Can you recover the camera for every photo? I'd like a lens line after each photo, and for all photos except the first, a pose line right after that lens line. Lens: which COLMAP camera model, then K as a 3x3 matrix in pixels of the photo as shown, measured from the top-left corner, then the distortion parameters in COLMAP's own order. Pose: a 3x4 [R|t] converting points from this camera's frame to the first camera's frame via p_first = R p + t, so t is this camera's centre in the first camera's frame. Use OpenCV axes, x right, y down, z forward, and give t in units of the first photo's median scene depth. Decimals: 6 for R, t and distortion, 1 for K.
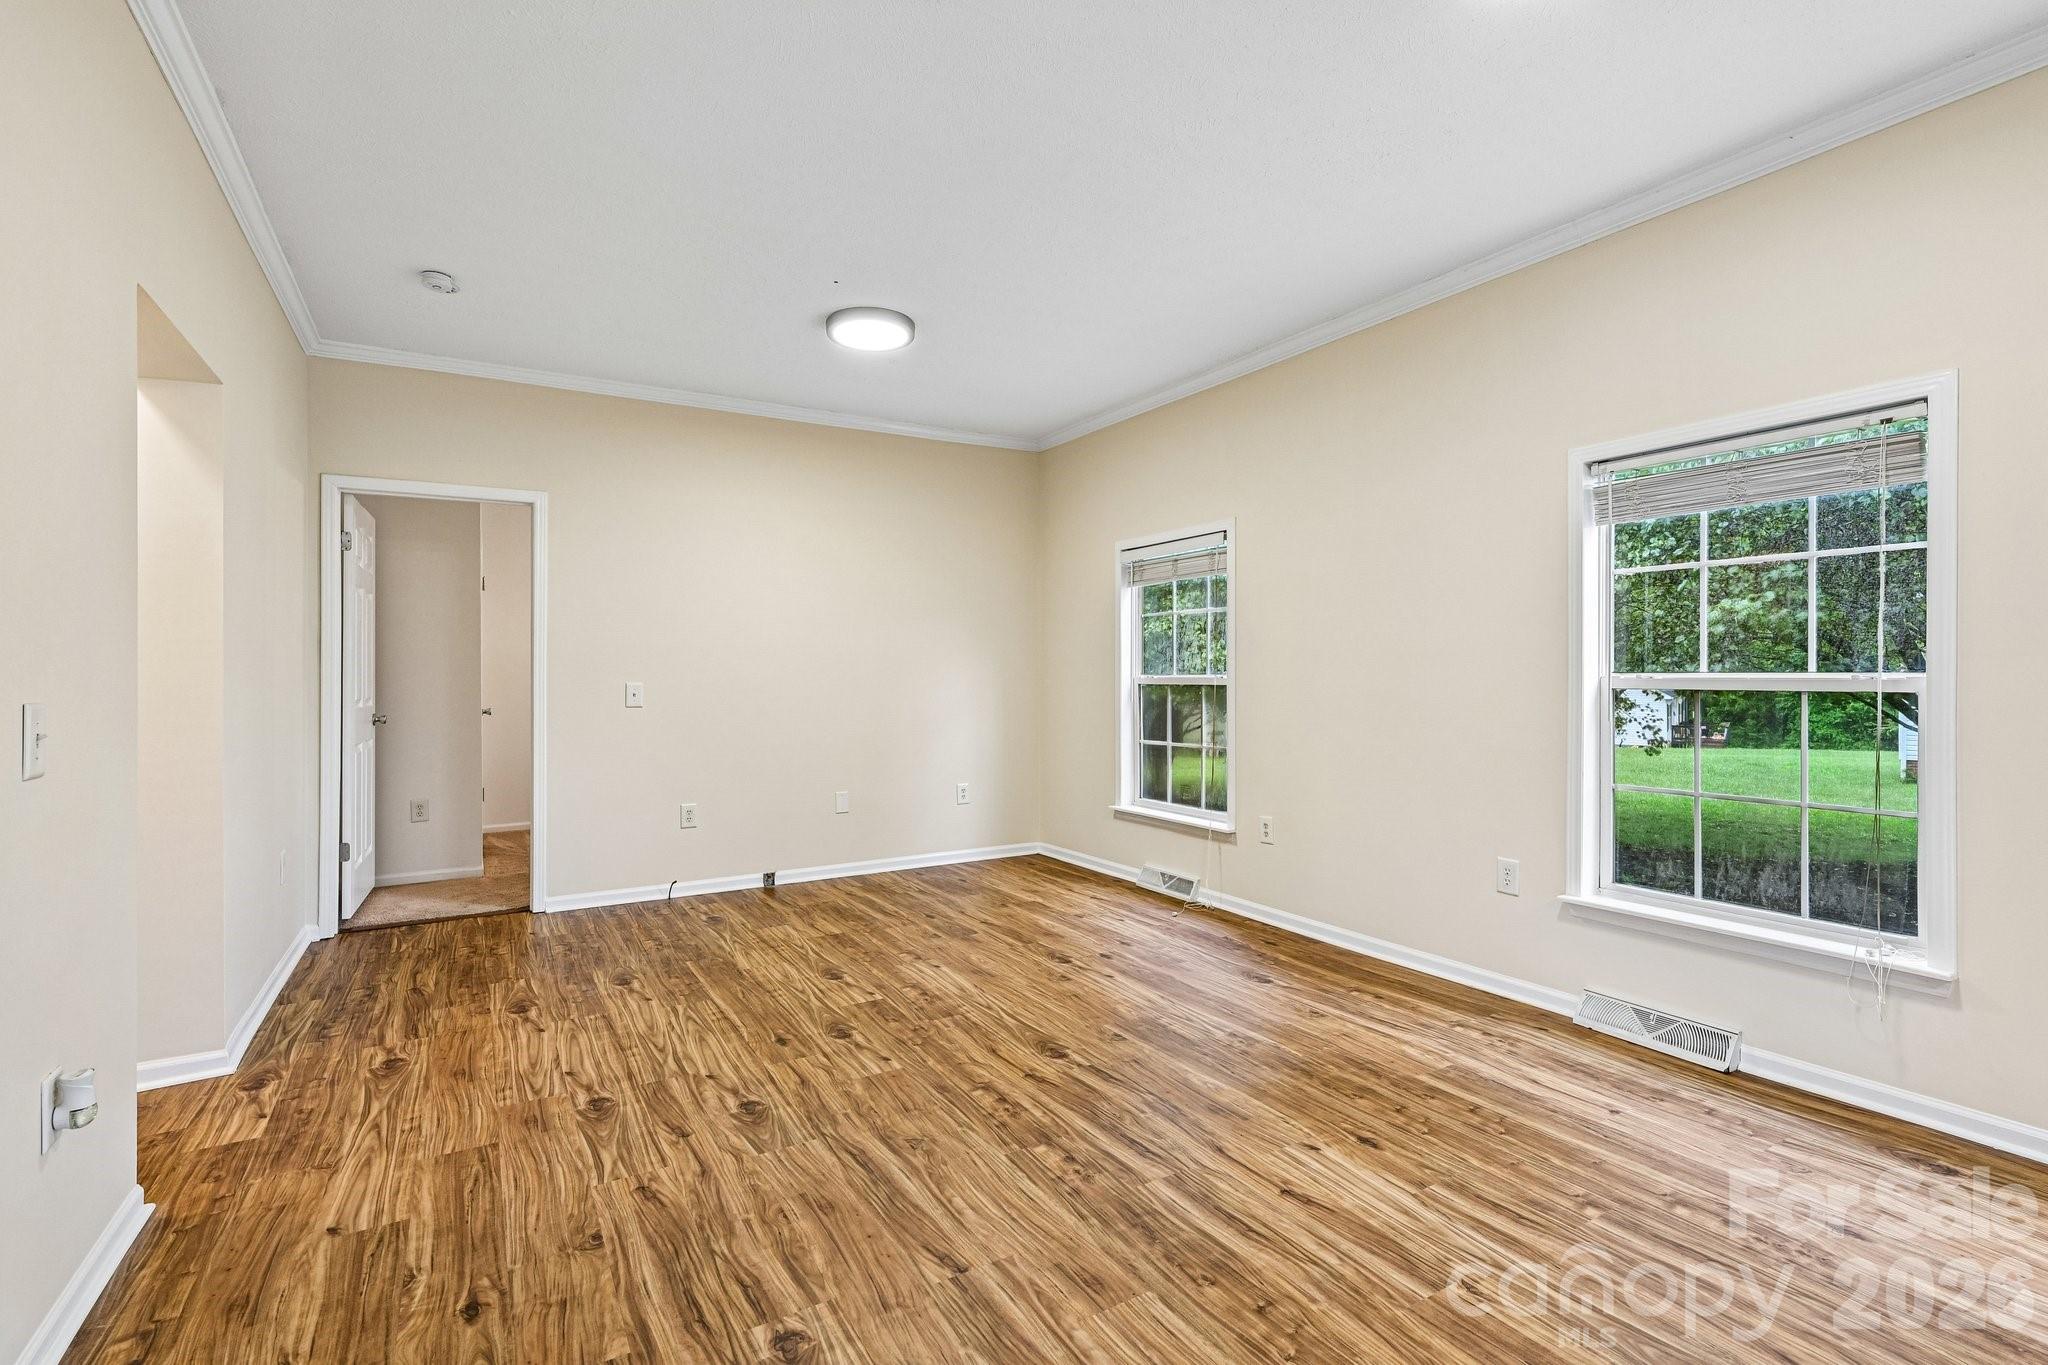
lens RADIAL K [[945.8, 0, 1021.8], [0, 945.8, 673.4], [0, 0, 1]] dist [-0.000389, -0.000745]
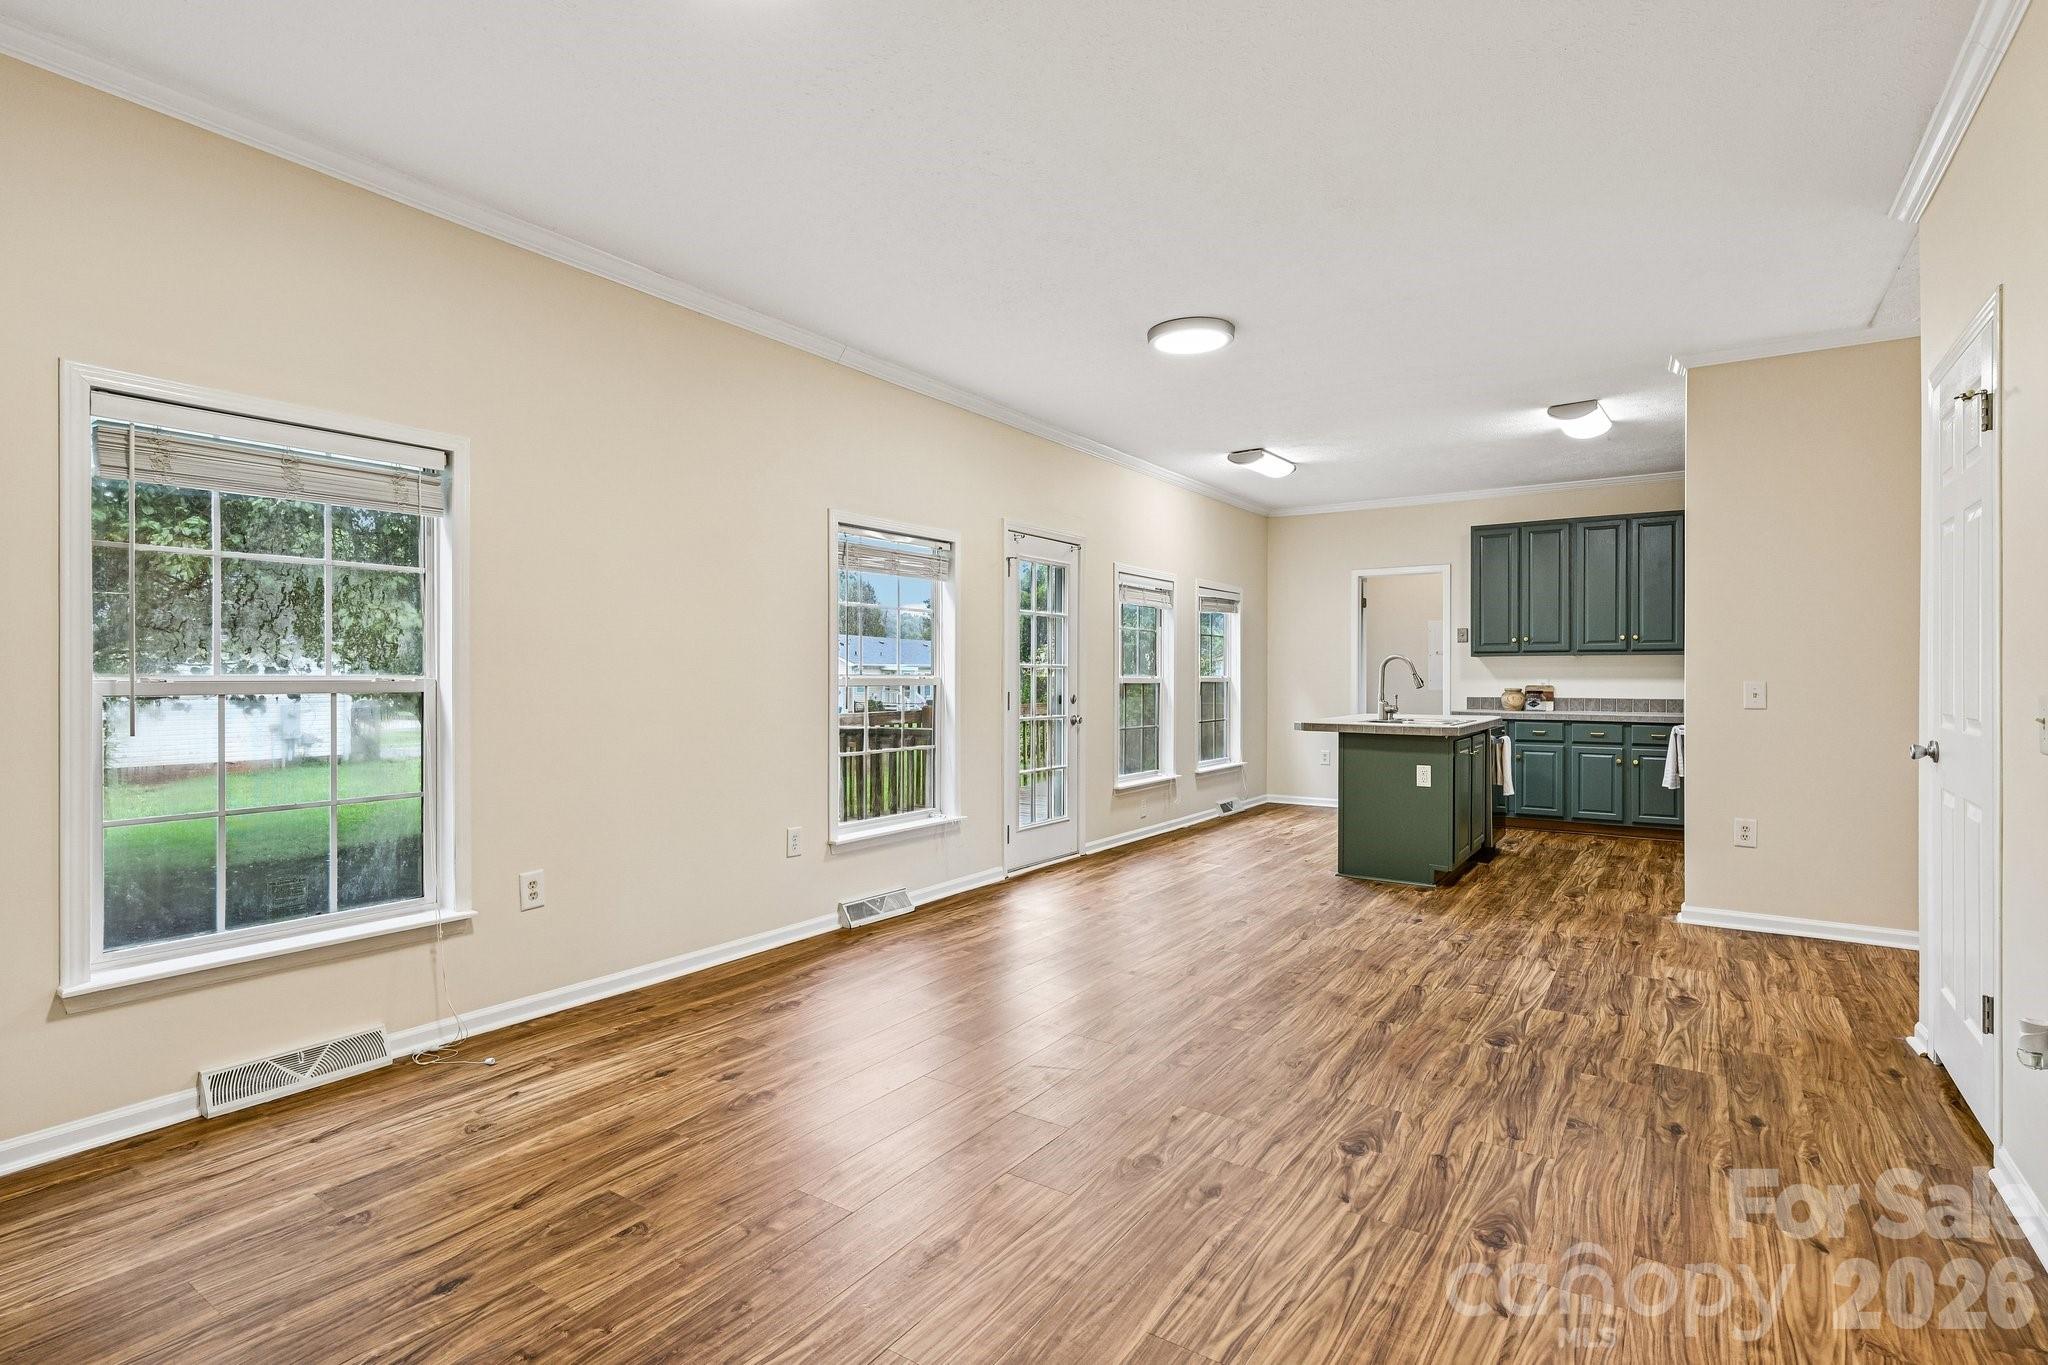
lens RADIAL K [[963.8, 0, 1032.1], [0, 963.8, 685.4], [0, 0, 1]] dist [0.003747, 0.000502]
pose [[-0.424307, -0.006150, 0.905498, -0.998760], [-0.002396, 0.999981, 0.005669, 0.005158], [-0.905515, 0.000236, -0.424313, 1.679222]]
